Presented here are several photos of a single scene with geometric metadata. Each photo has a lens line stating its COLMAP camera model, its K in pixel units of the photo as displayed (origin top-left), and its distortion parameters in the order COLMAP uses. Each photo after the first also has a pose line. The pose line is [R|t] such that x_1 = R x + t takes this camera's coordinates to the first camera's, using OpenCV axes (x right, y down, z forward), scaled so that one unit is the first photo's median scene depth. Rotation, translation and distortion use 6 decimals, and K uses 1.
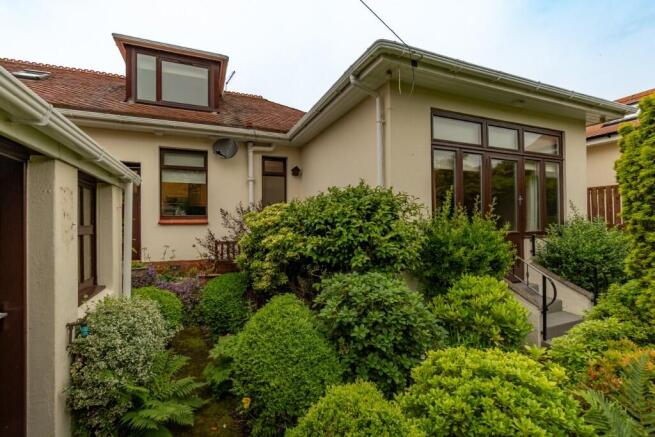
lens RADIAL K [[295.6, 0, 325.1], [0, 295.6, 212.5], [0, 0, 1]] dist [0.000356, 0.000199]
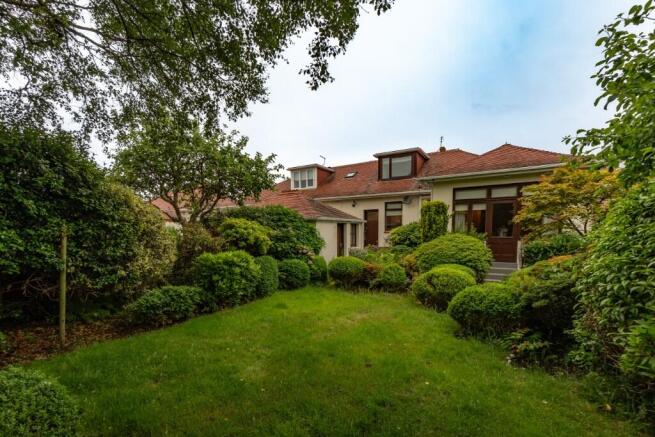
lens RADIAL K [[295.6, 0, 325.1], [0, 295.6, 212.5], [0, 0, 1]] dist [0.000356, 0.000199]
pose [[0.614191, -0.038441, -0.788220, 1.094013], [0.021617, 0.999258, -0.031889, -0.055894], [0.788861, 0.002547, 0.614566, -0.953053]]
